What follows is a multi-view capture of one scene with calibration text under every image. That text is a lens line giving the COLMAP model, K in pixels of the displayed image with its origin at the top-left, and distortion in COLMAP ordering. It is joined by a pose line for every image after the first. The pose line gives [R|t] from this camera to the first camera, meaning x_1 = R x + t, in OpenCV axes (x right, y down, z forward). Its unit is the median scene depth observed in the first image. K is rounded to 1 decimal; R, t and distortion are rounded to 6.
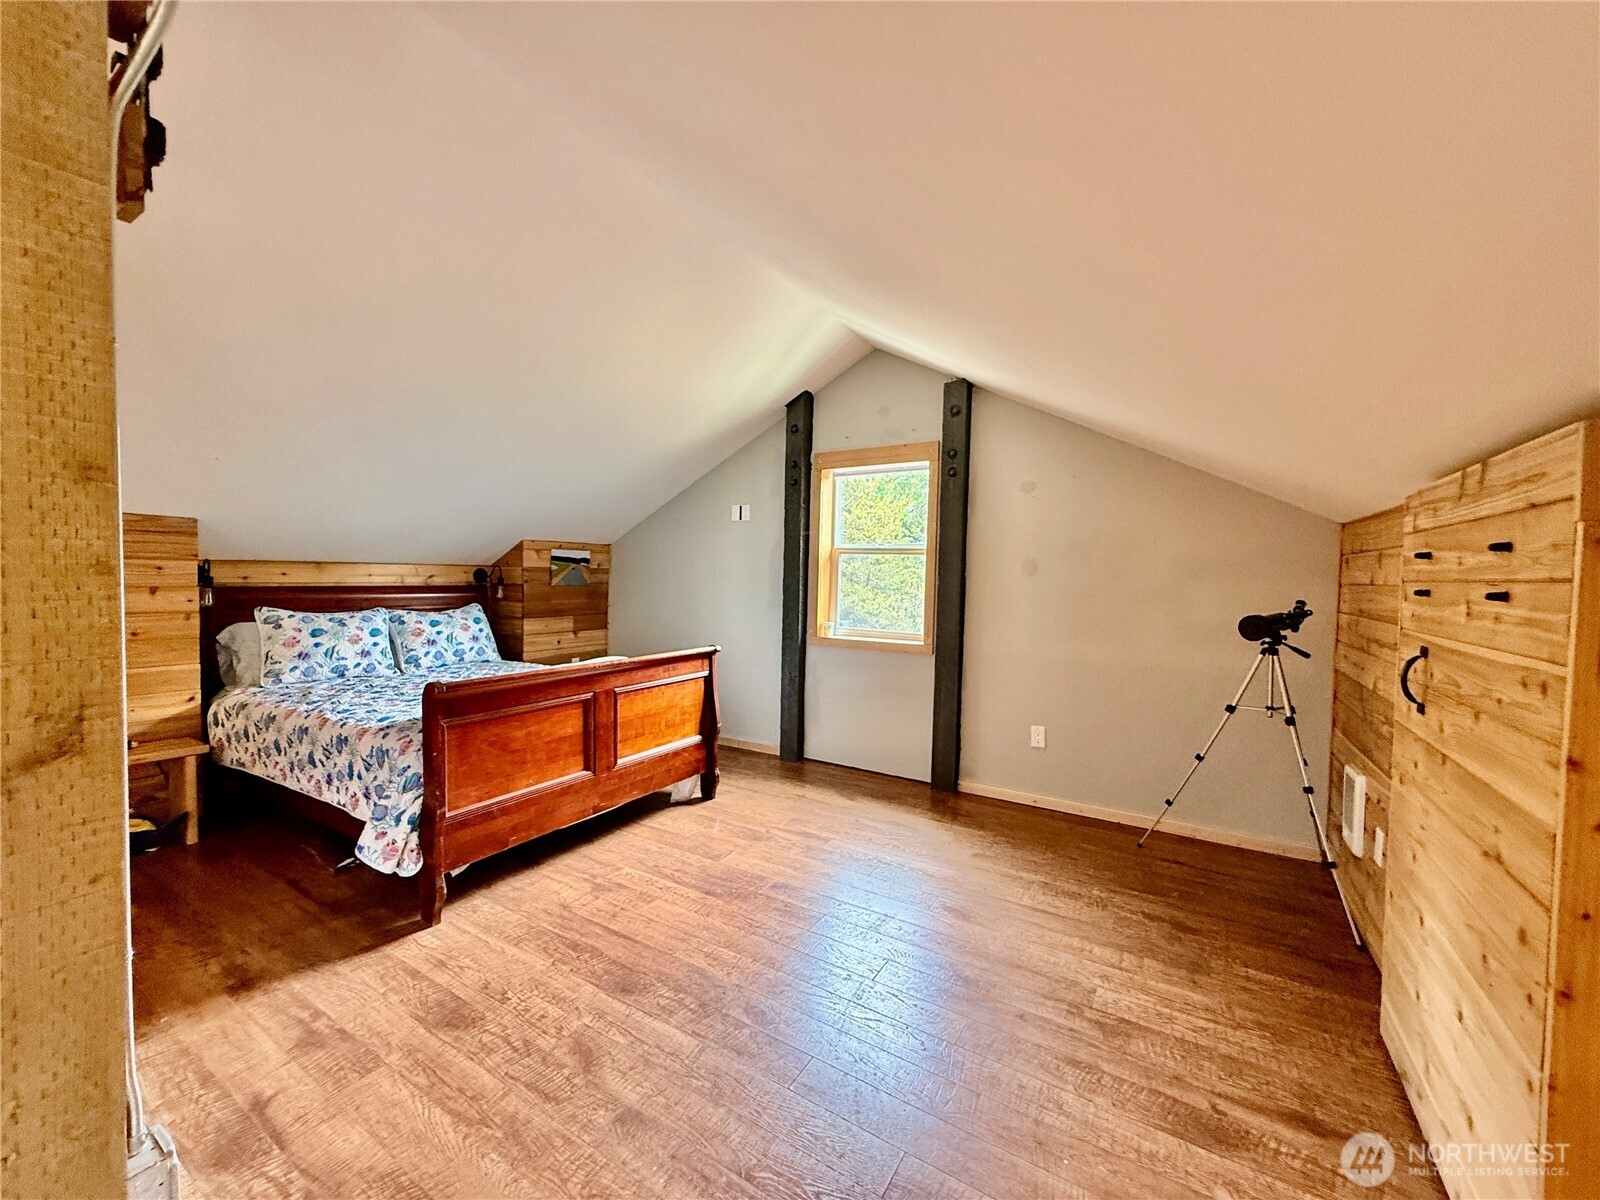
lens RADIAL K [[637.2, 0, 796.4], [0, 637.2, 599.2], [0, 0, 1]] dist [-0.000521, -0.000360]
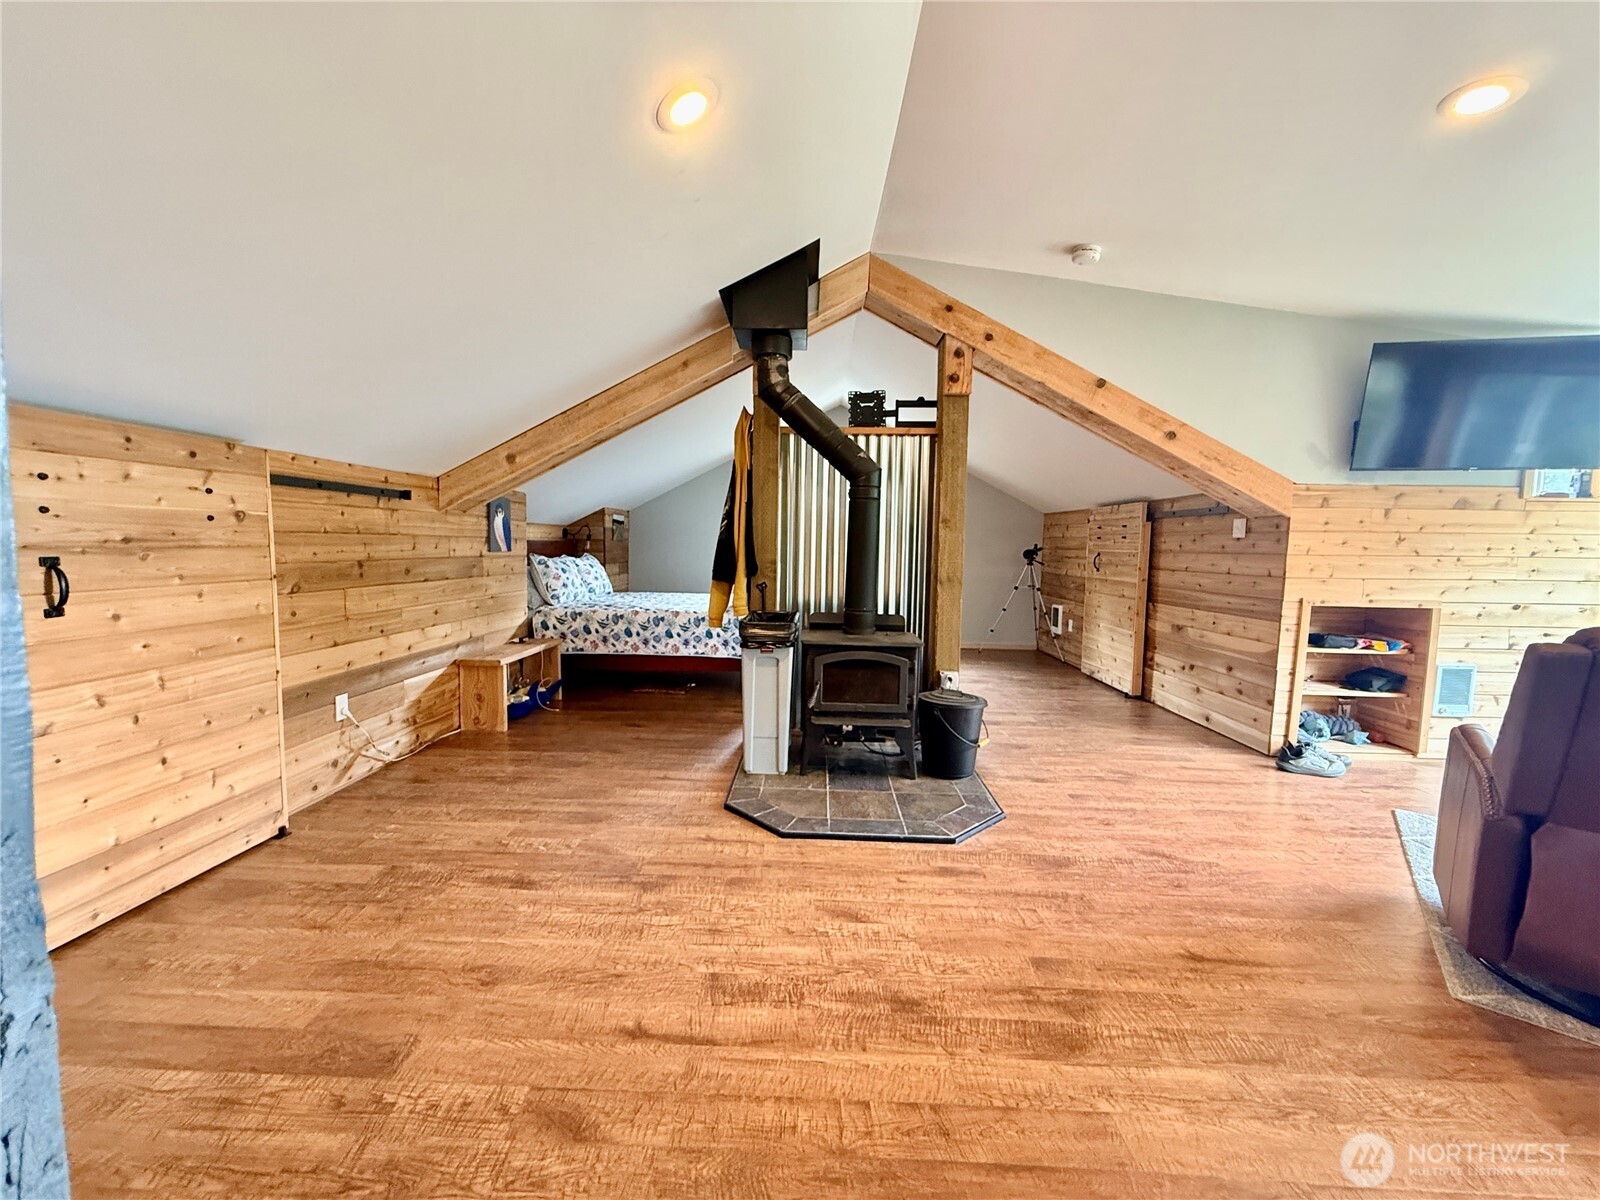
lens RADIAL K [[637.2, 0, 795.7], [0, 637.2, 599.7], [0, 0, 1]] dist [-0.000521, -0.000360]
pose [[0.858389, -0.046004, 0.510933, -1.347224], [0.016933, 0.997969, 0.061407, 0.050817], [-0.512720, -0.044060, 0.857425, -0.704022]]
